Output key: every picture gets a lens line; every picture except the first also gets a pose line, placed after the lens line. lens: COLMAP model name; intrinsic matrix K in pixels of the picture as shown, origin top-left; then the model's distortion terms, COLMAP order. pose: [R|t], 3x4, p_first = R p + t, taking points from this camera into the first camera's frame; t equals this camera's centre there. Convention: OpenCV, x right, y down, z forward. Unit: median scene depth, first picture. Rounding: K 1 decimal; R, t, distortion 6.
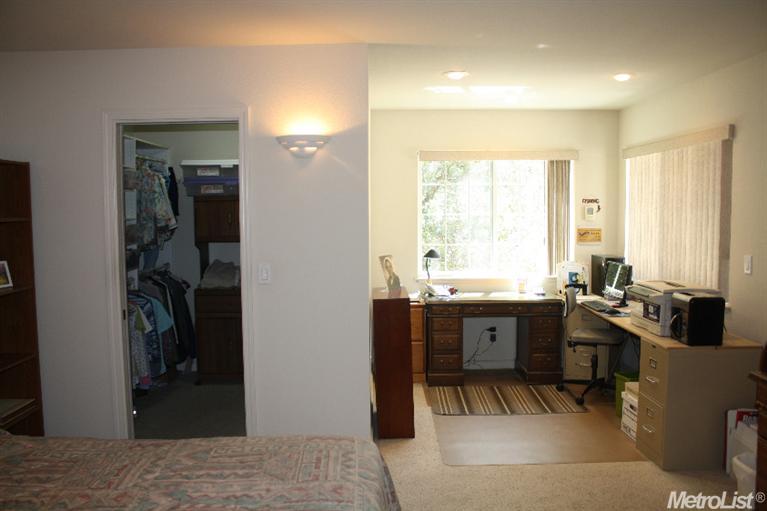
lens RADIAL K [[659.4, 0, 383.9], [0, 659.4, 262.7], [0, 0, 1]] dist [-0.053854, -0.004874]
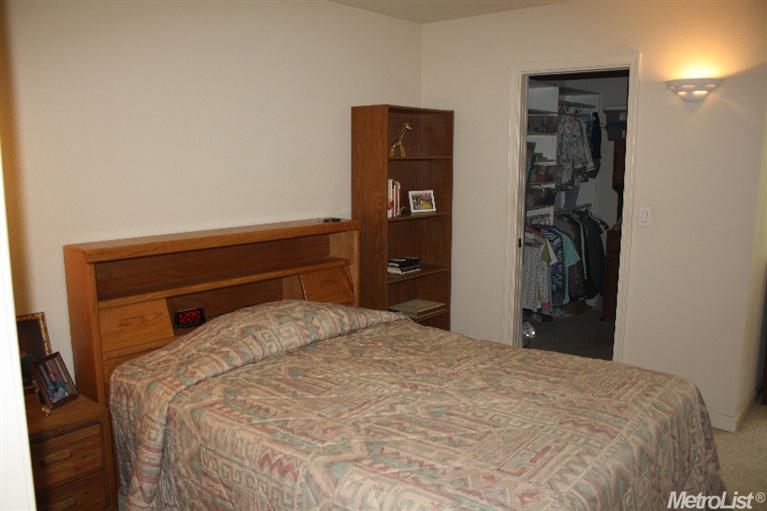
lens RADIAL K [[648.7, 0, 383.5], [0, 648.7, 255.5], [0, 0, 1]] dist [-0.150078, 0.148603]
pose [[0.780786, 0.108391, -0.615325, 0.117650], [-0.060732, 0.993340, 0.097916, 0.005238], [0.621840, -0.039081, 0.782169, -0.034772]]
